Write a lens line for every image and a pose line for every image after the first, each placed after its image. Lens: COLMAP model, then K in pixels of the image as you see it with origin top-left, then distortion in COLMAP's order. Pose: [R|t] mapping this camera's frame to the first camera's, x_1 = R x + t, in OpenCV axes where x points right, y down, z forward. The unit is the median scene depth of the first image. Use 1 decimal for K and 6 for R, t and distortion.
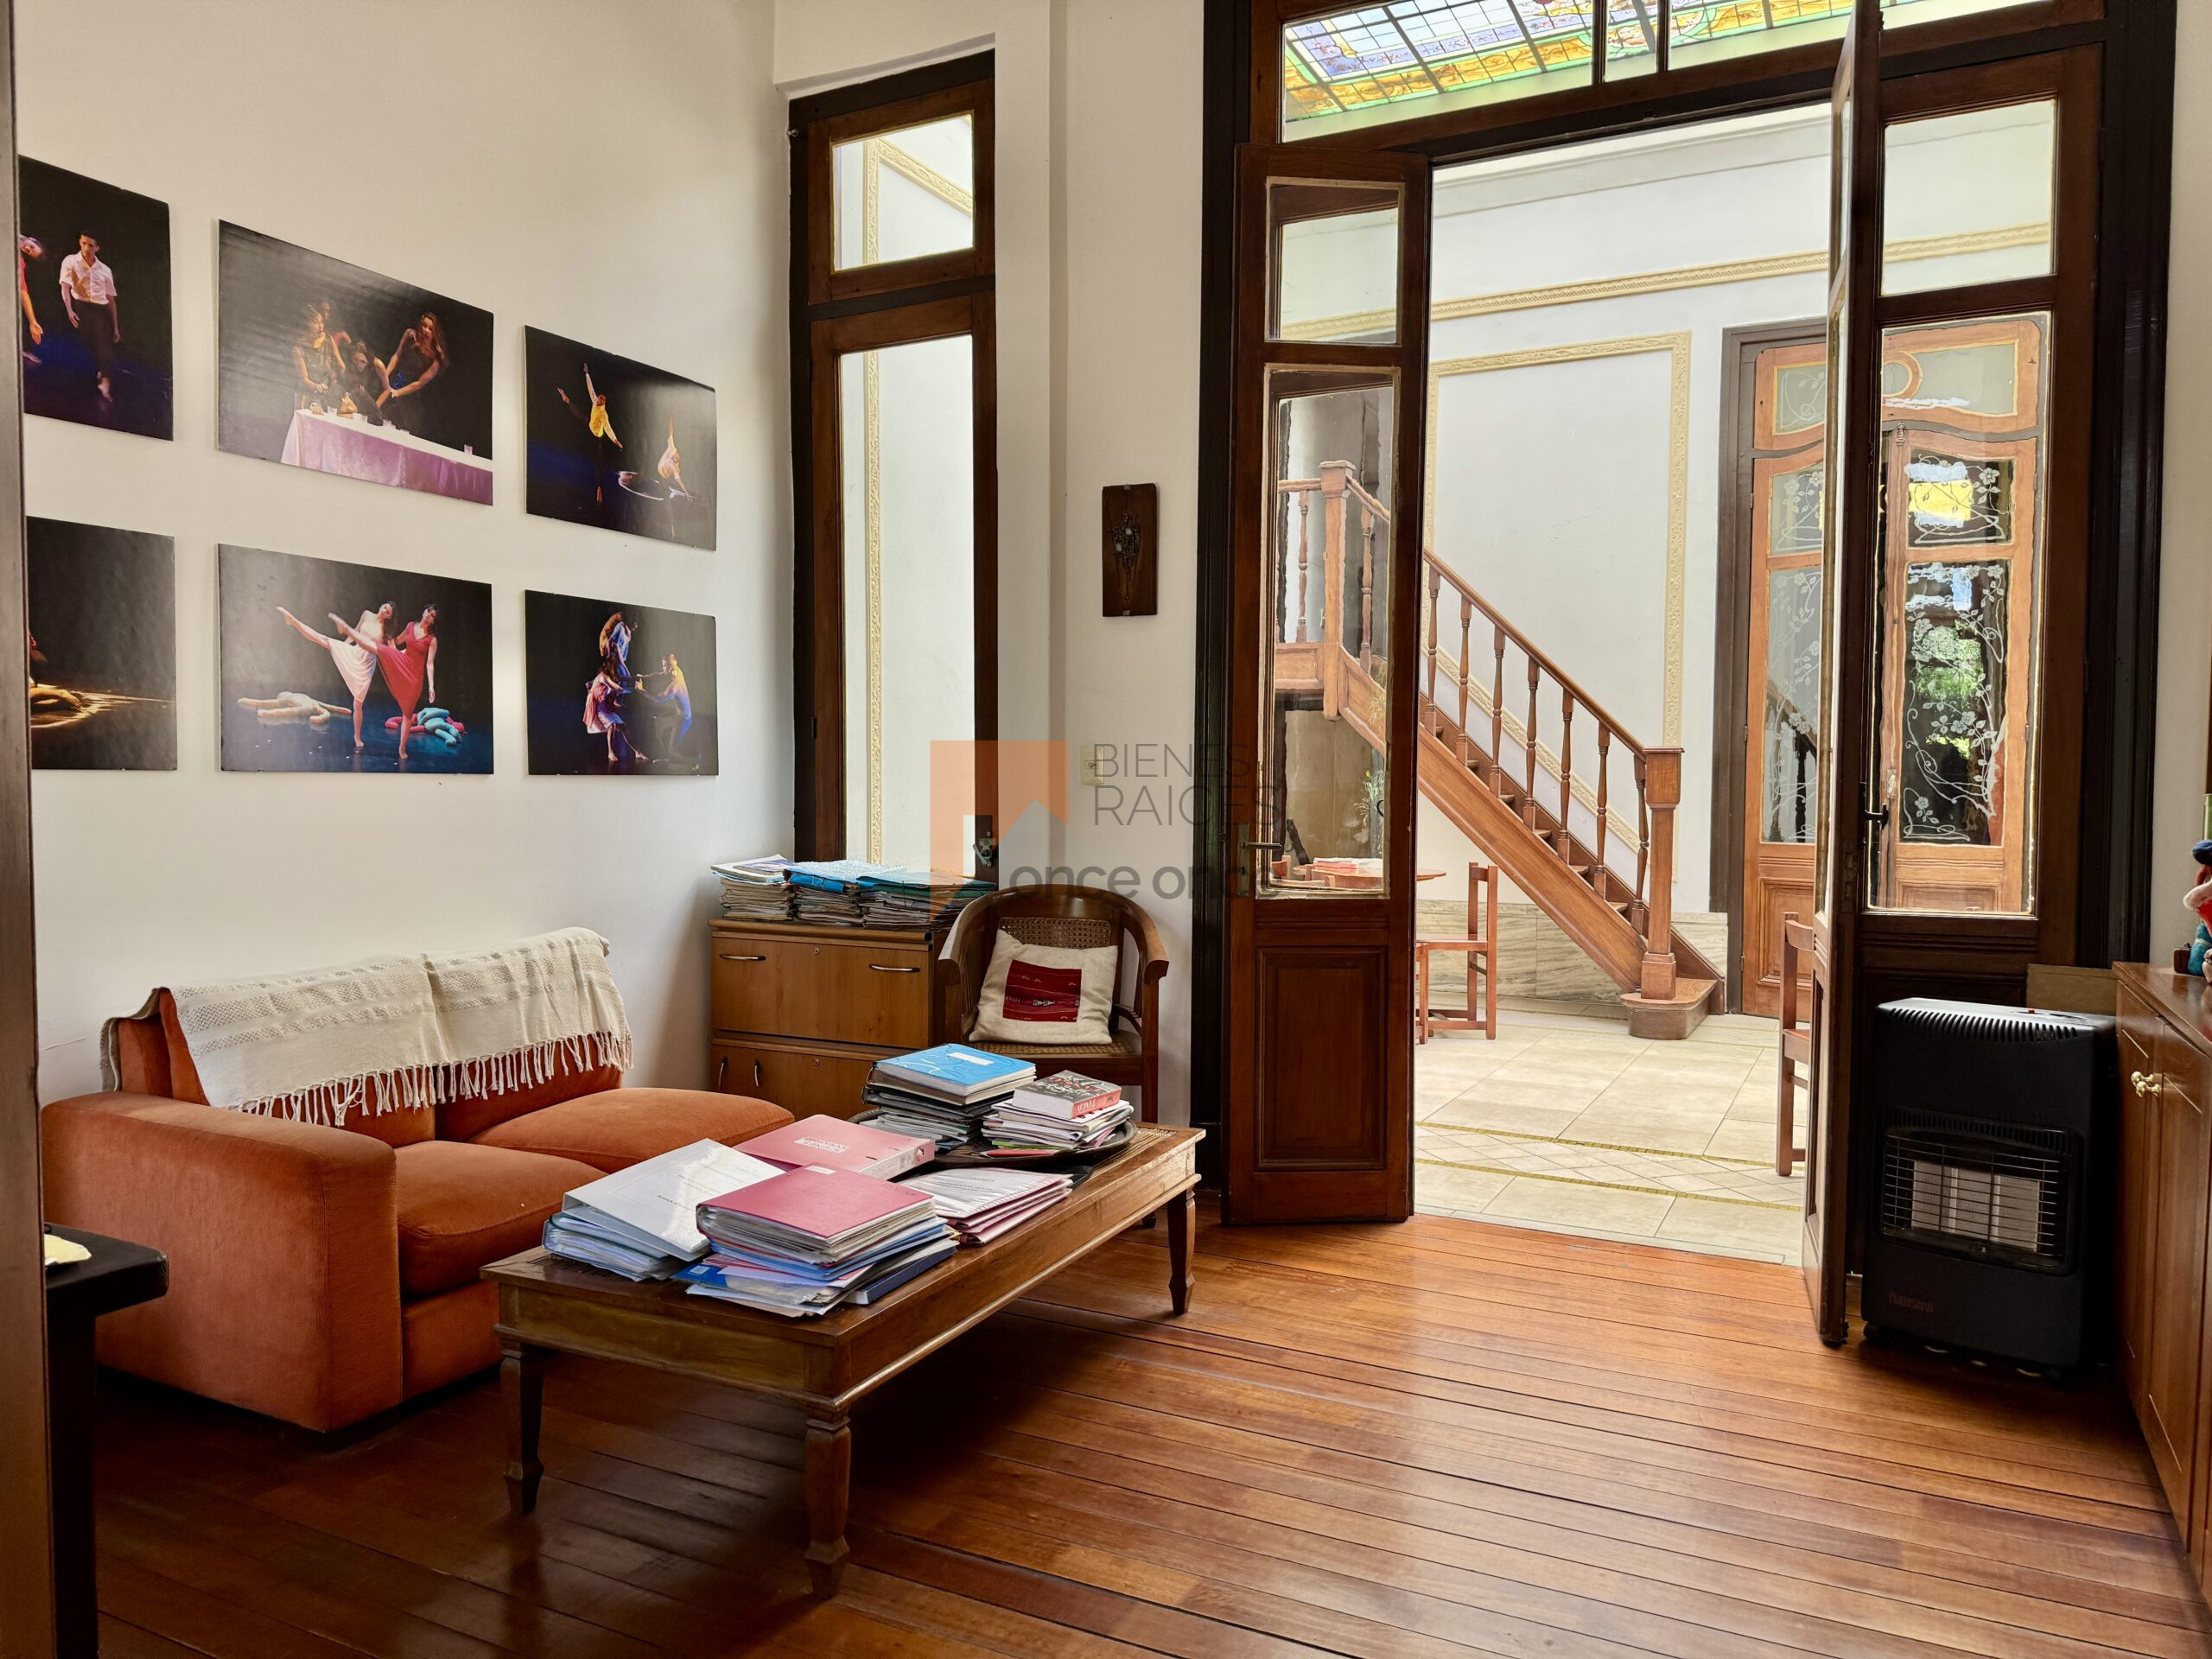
lens RADIAL K [[1543.9, 0, 1092.0], [0, 1543.9, 827.9], [0, 0, 1]] dist [0.027111, -0.035736]
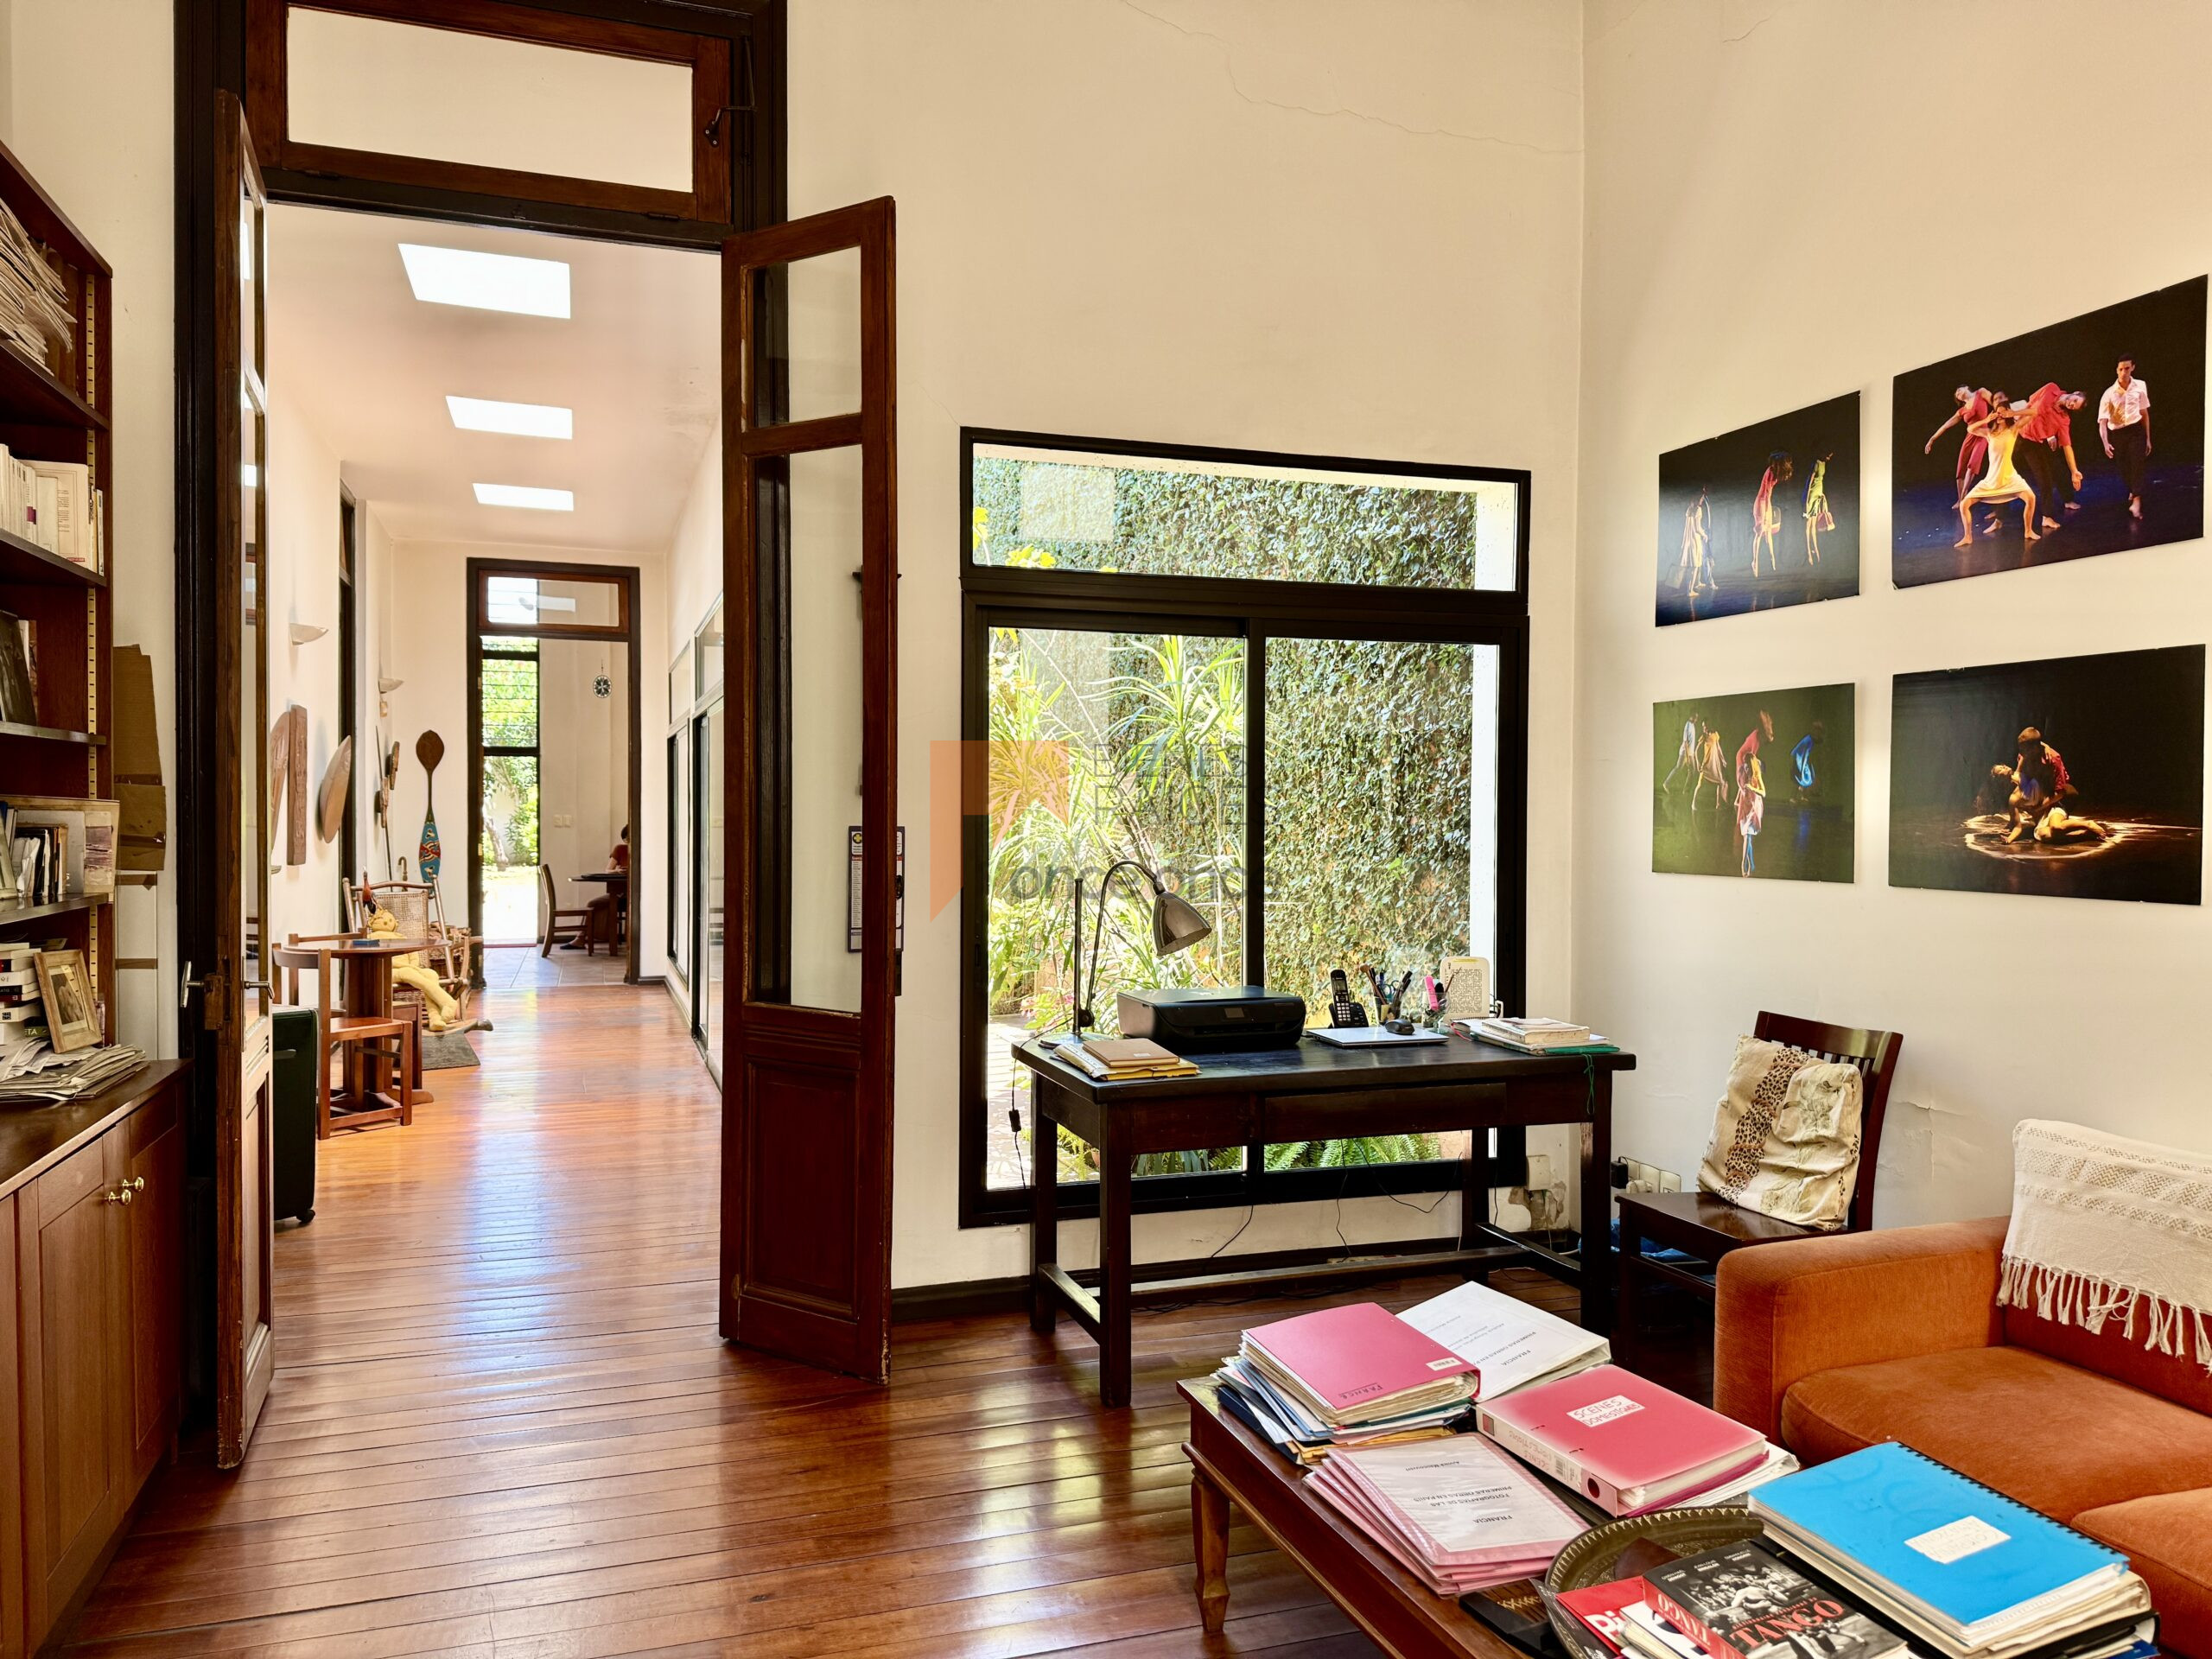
lens RADIAL K [[1543.9, 0, 1122.1], [0, 1543.9, 843.5], [0, 0, 1]] dist [0.027111, -0.035736]
pose [[-0.683679, -0.002857, -0.729777, 0.466210], [-0.042707, 0.998435, 0.036101, -0.076329], [0.728532, 0.055848, -0.682731, 1.125596]]
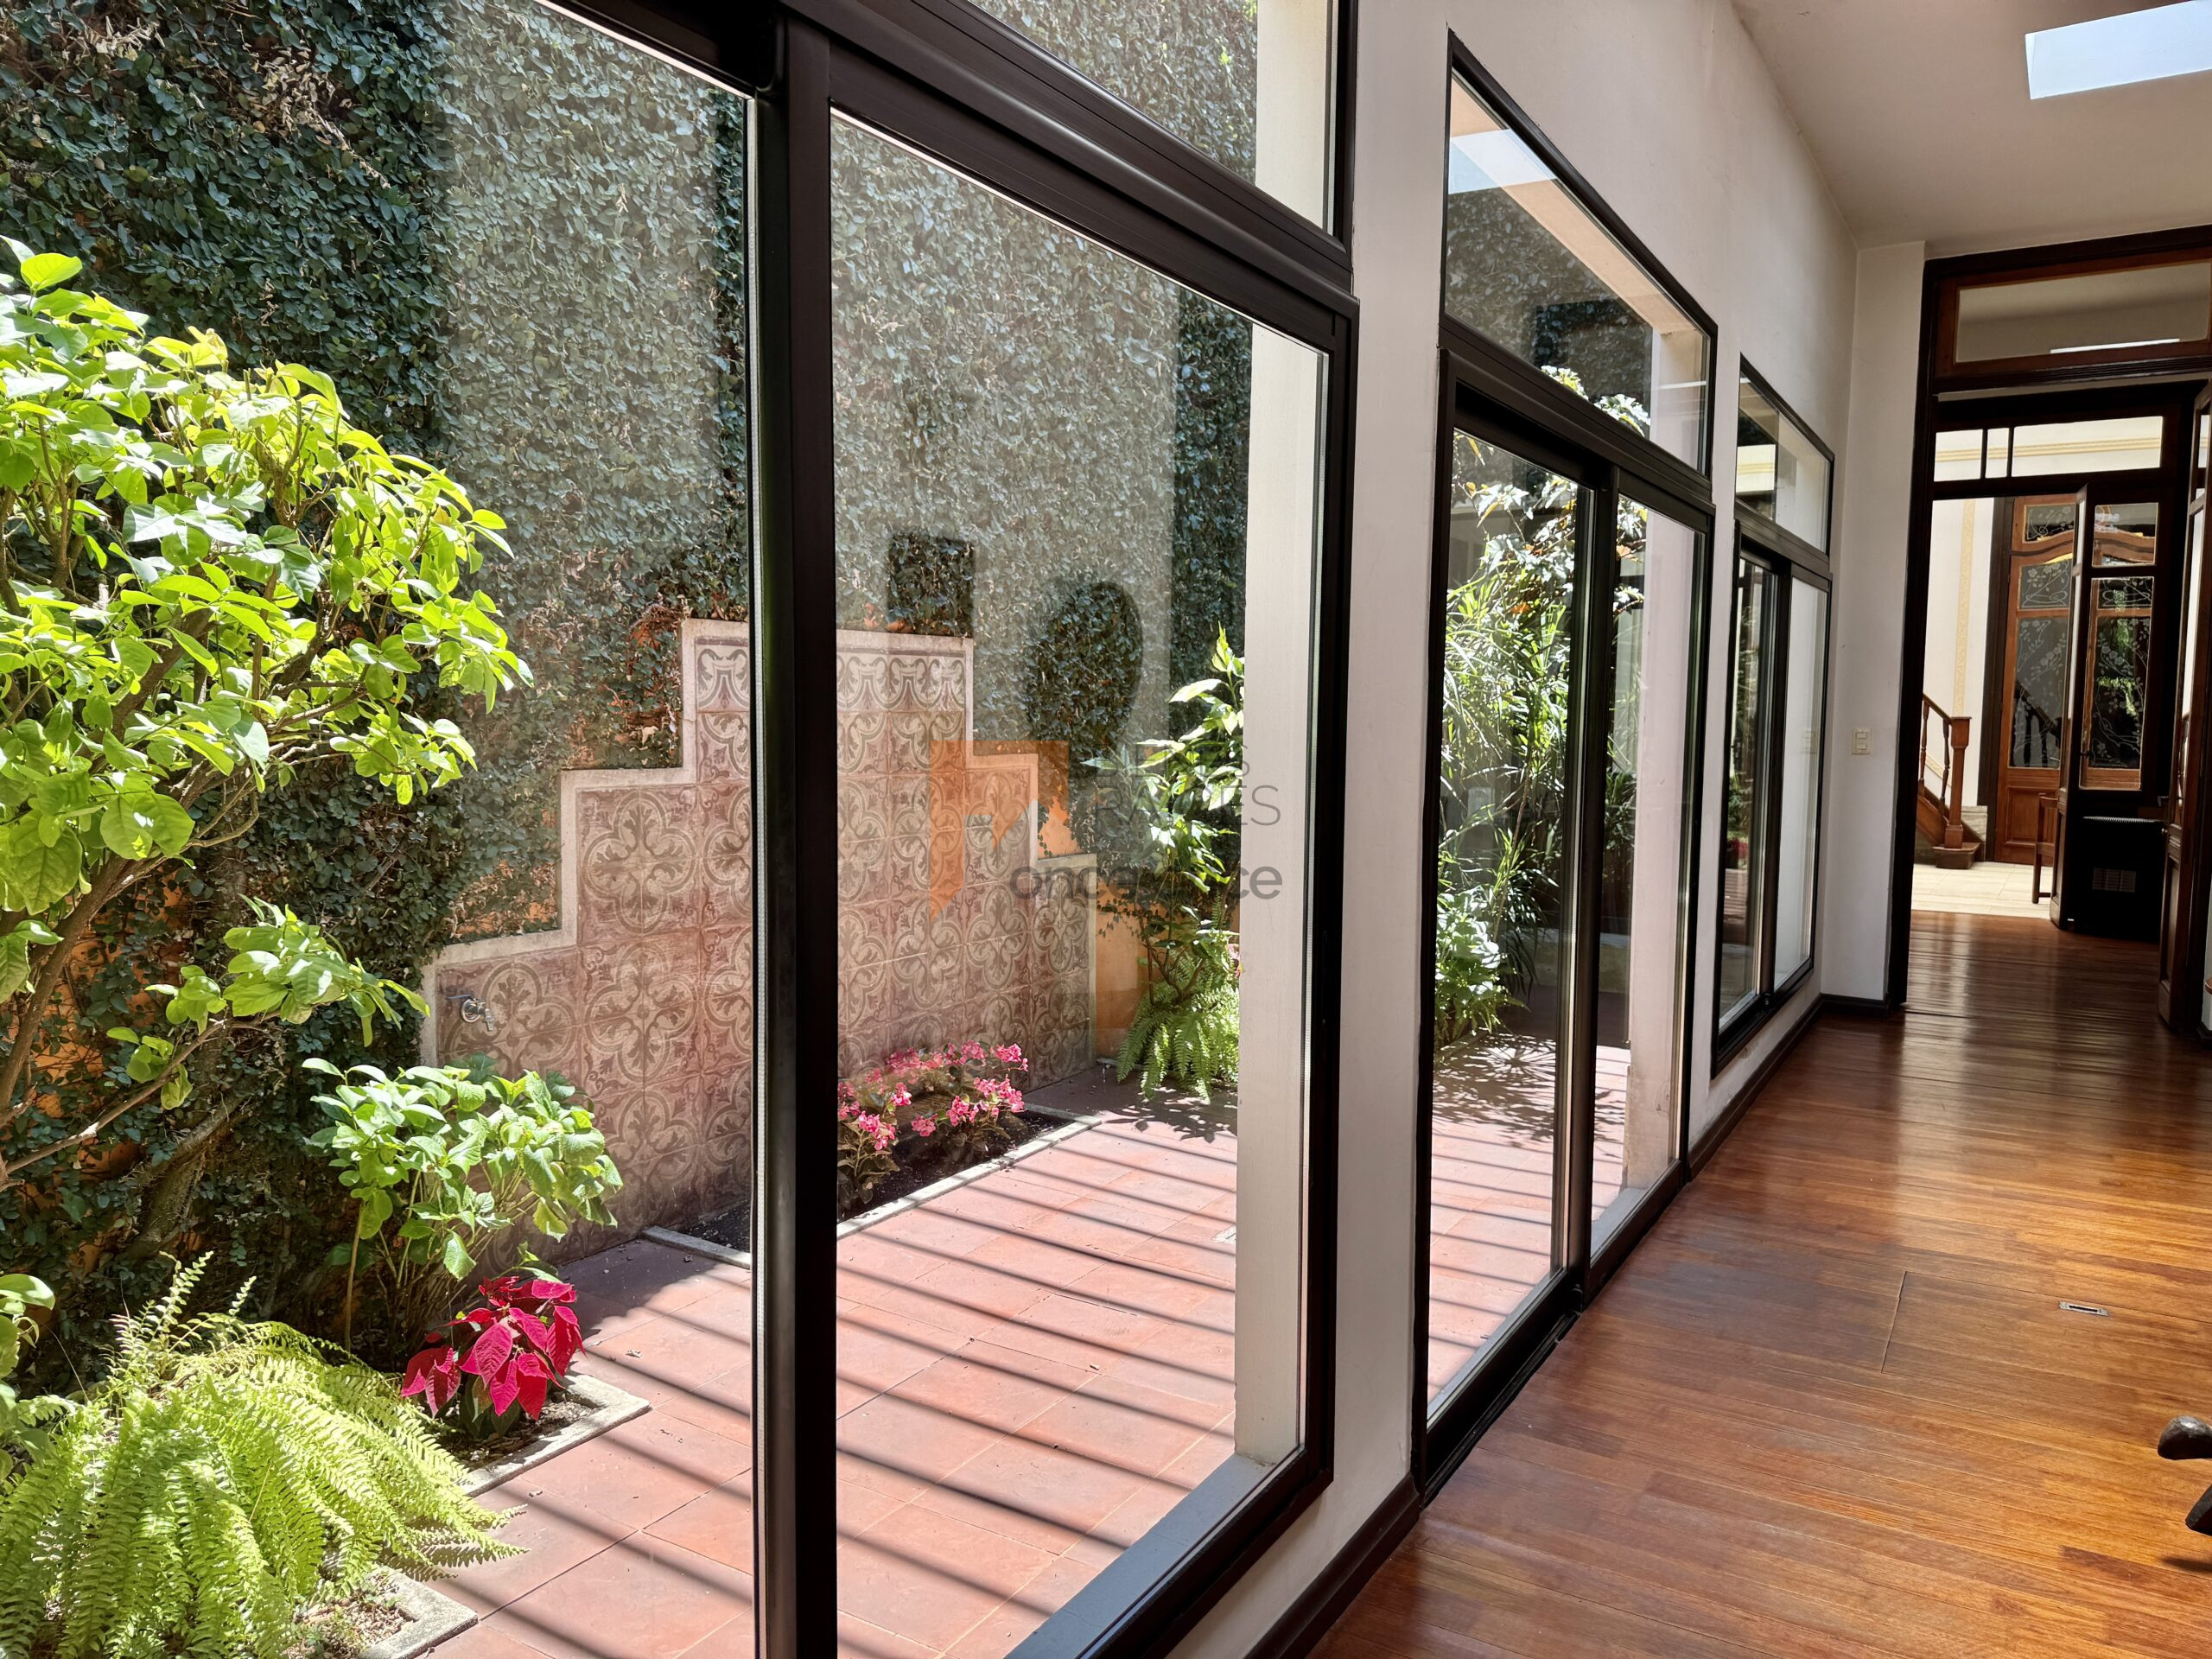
lens RADIAL K [[1543.9, 0, 1099.7], [0, 1543.9, 834.0], [0, 0, 1]] dist [0.027111, -0.035736]
pose [[0.996655, 0.009237, -0.081201, -1.212258], [-0.005414, 0.998872, 0.047177, 0.017775], [0.081545, -0.046580, 0.995581, -2.270351]]
